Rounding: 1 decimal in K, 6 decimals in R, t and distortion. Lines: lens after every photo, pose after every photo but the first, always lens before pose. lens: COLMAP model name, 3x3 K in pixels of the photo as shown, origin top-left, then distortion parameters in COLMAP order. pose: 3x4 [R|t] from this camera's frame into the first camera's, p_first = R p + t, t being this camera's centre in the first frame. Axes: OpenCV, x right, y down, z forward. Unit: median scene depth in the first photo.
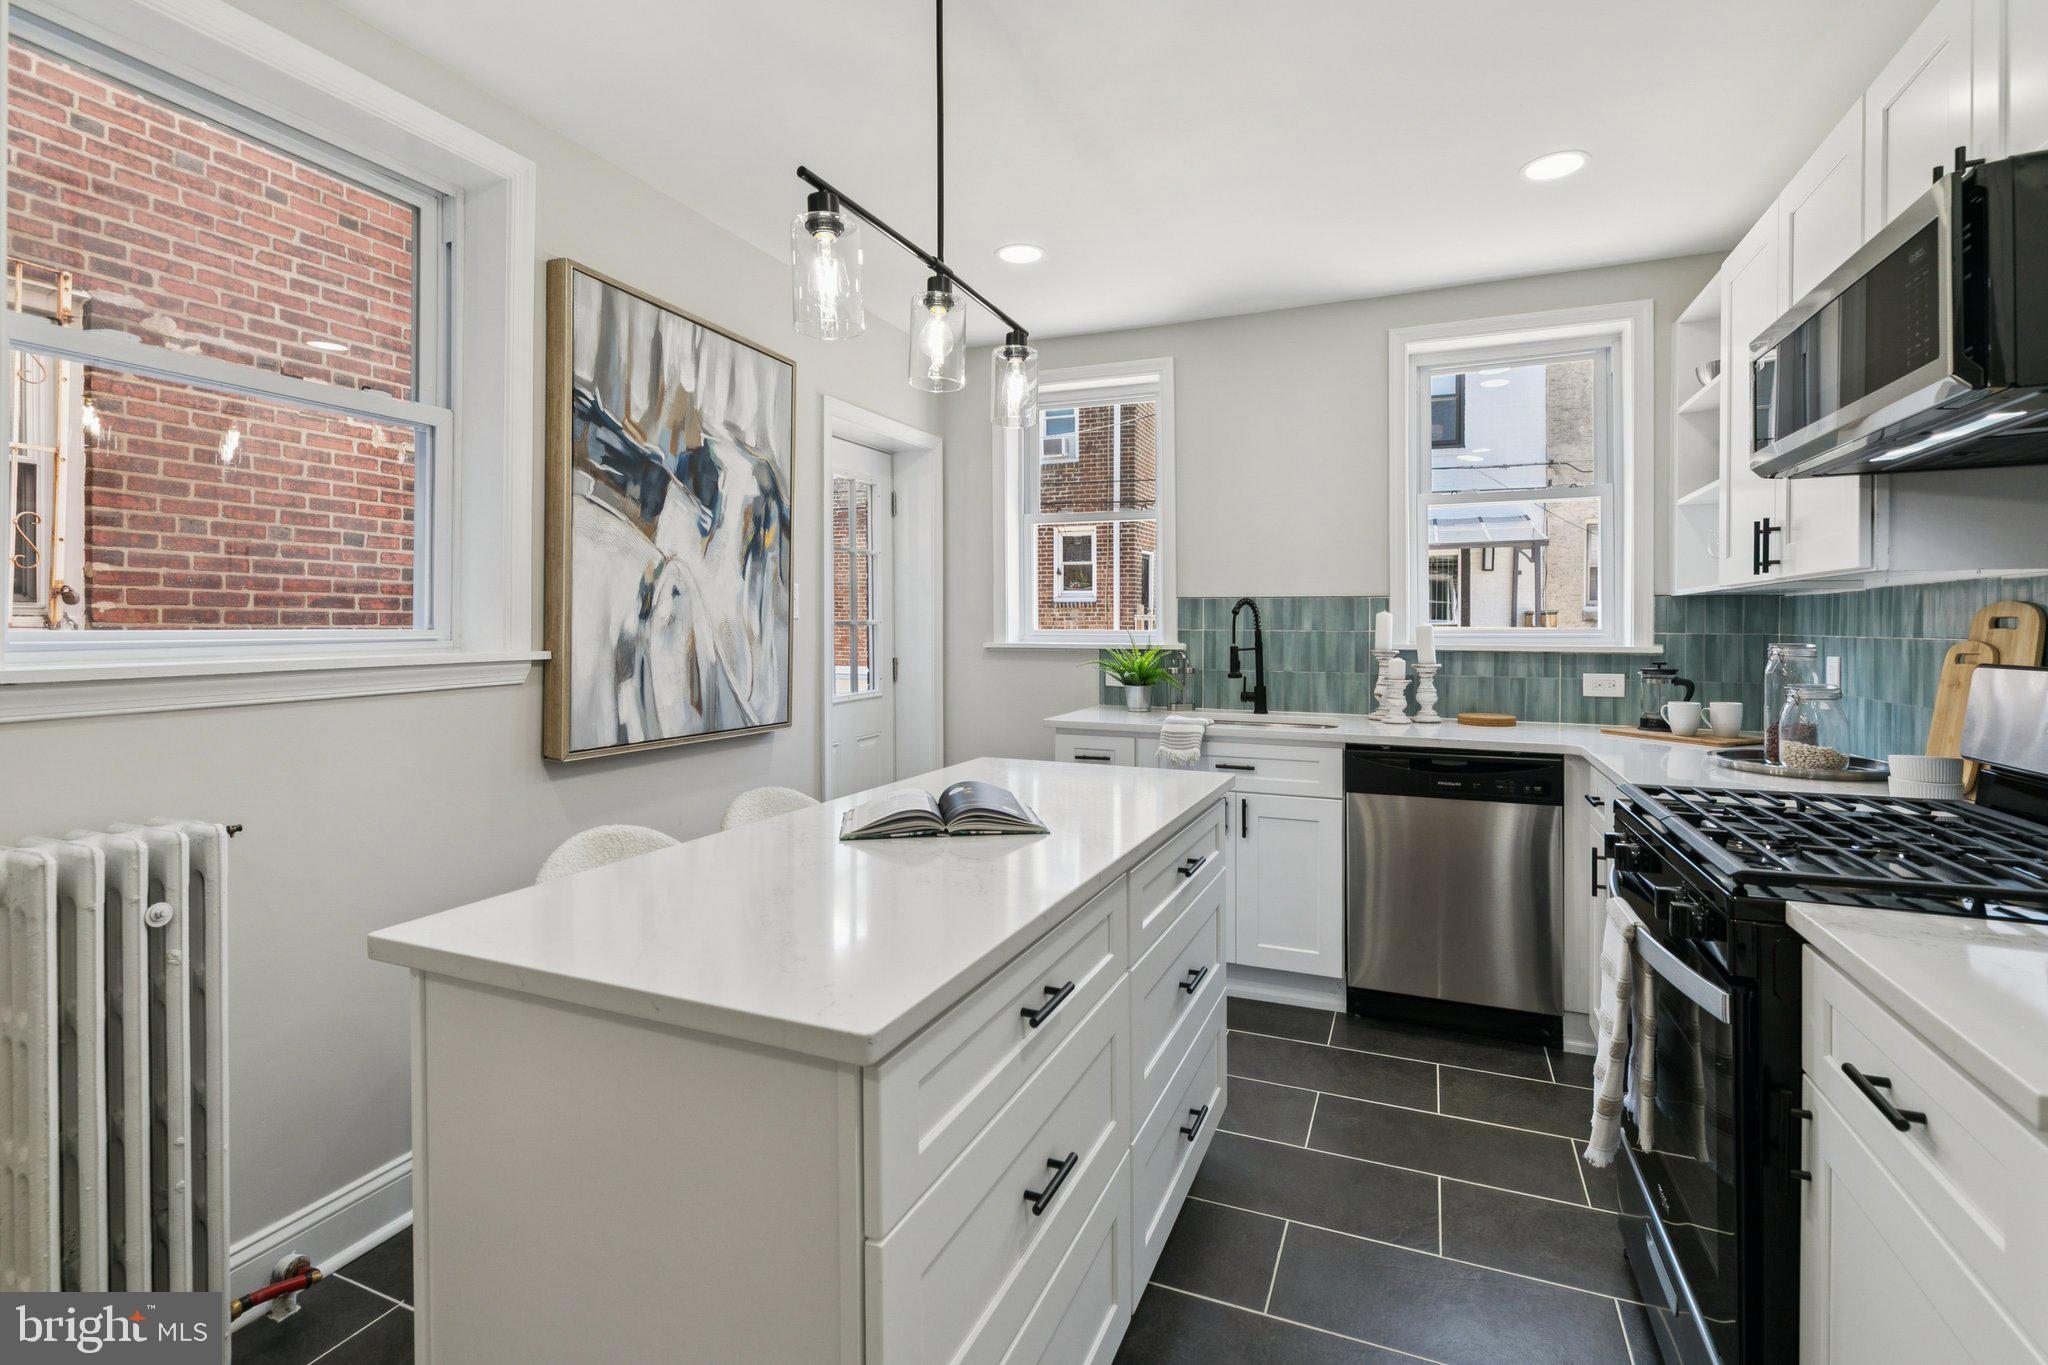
lens RADIAL K [[953.9, 0, 1025.0], [0, 953.9, 623.0], [0, 0, 1]] dist [0.005401, 0.000480]
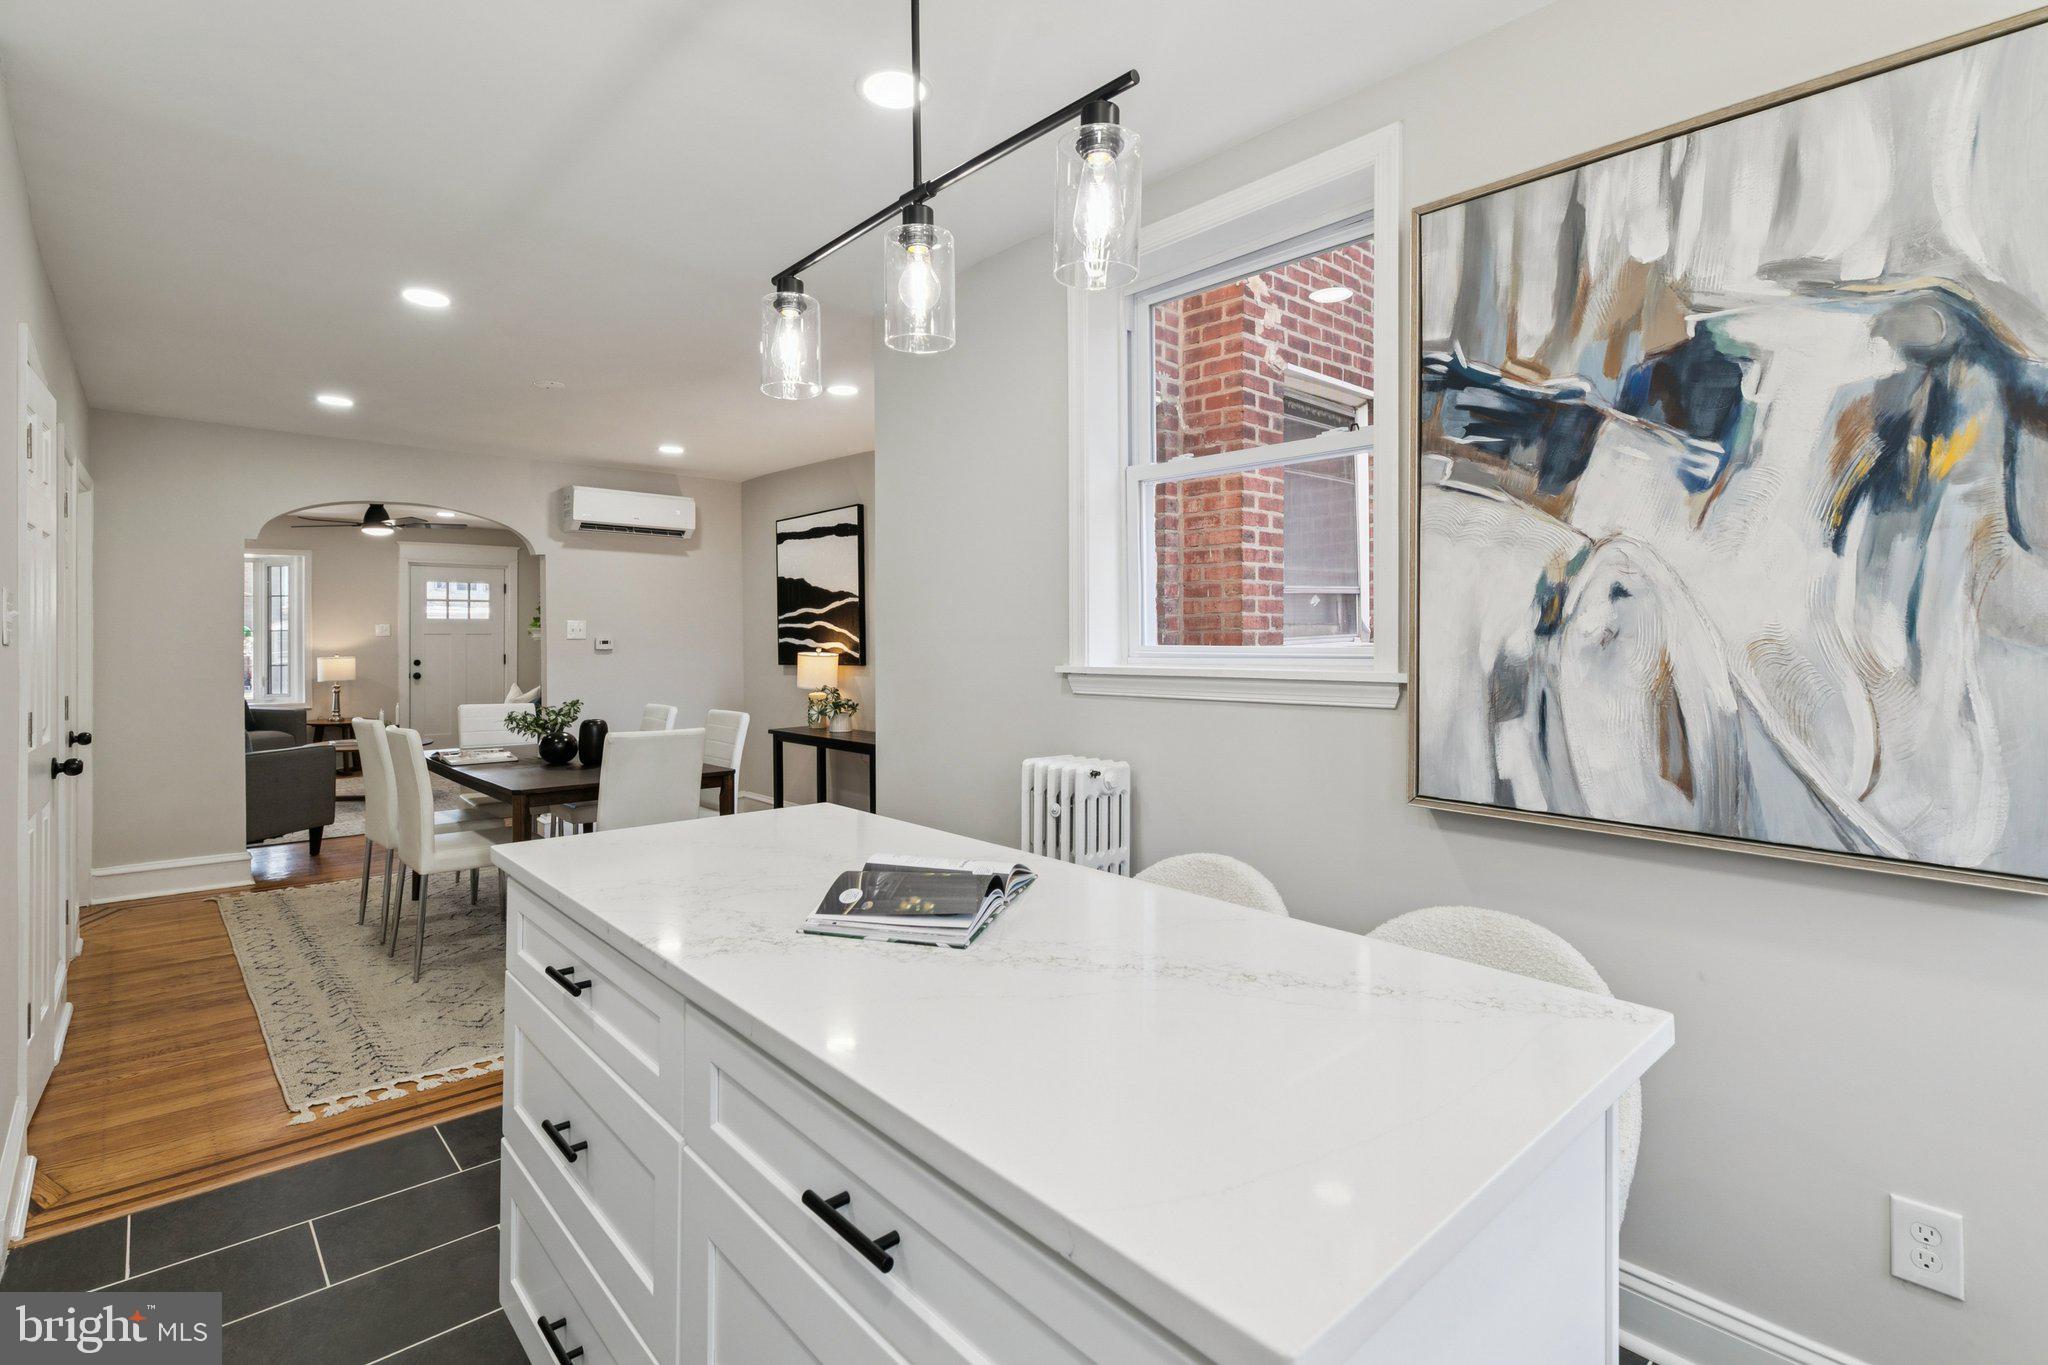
lens RADIAL K [[962.9, 0, 997.9], [0, 962.9, 633.9], [0, 0, 1]] dist [0.010905, 0.000385]
pose [[-0.427607, -0.008419, -0.903926, 0.383387], [-0.001693, 0.999962, -0.008513, 0.001244], [0.903963, -0.002110, -0.427605, 0.889040]]
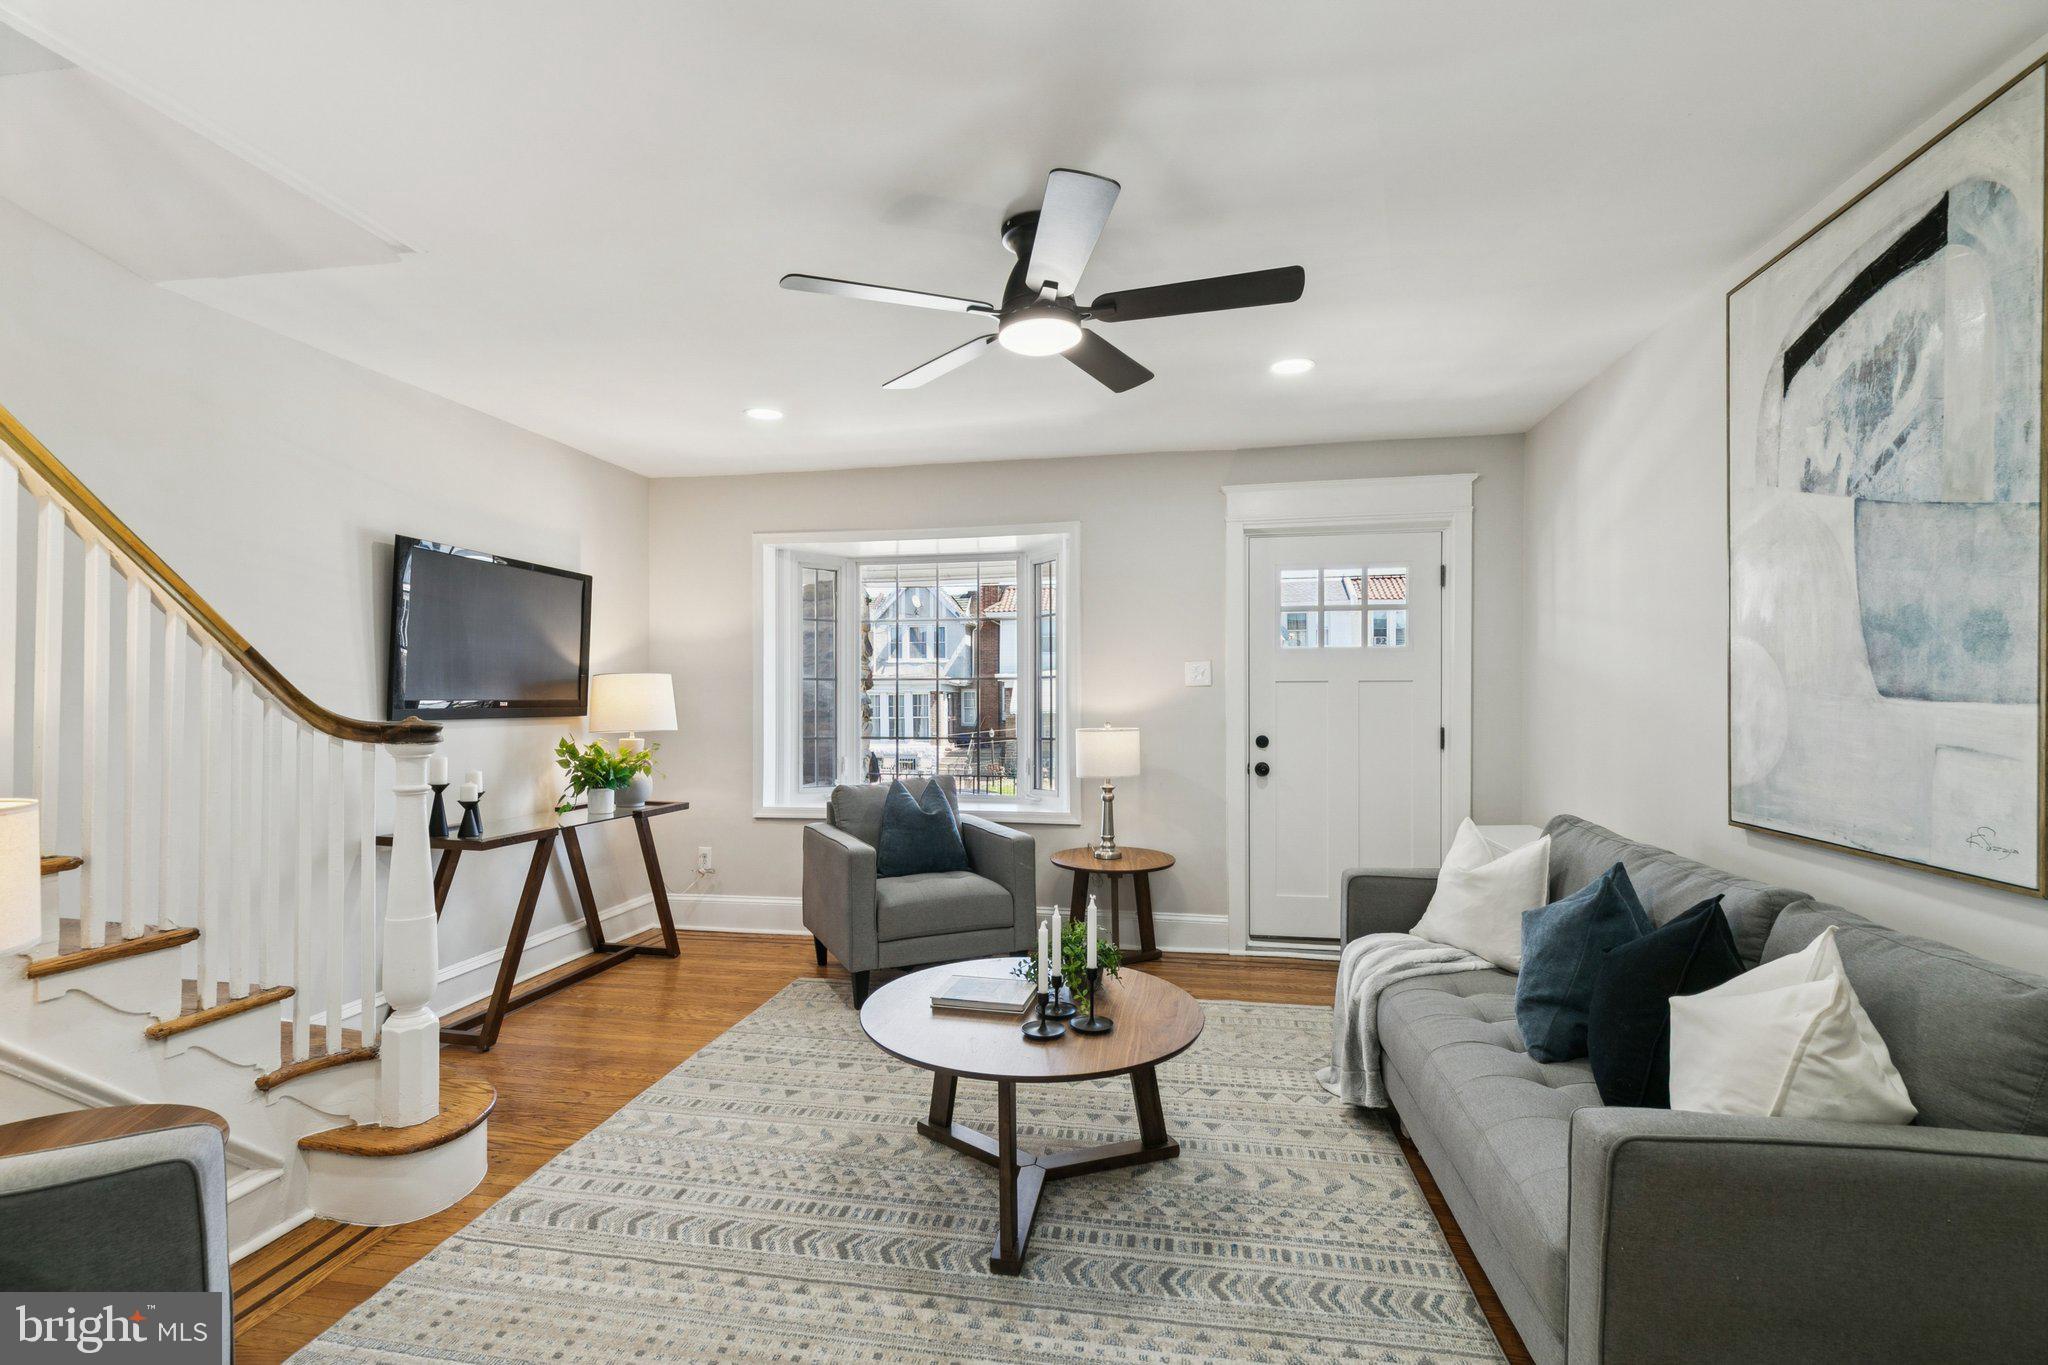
lens RADIAL K [[928.6, 0, 1011.1], [0, 928.6, 694.0], [0, 0, 1]] dist [0.003422, 0.000757]
pose [[-0.976202, -0.006187, -0.216775, -1.215546], [-0.005374, 0.999976, -0.004343, 0.007970], [0.216796, -0.003075, -0.976212, -1.175132]]
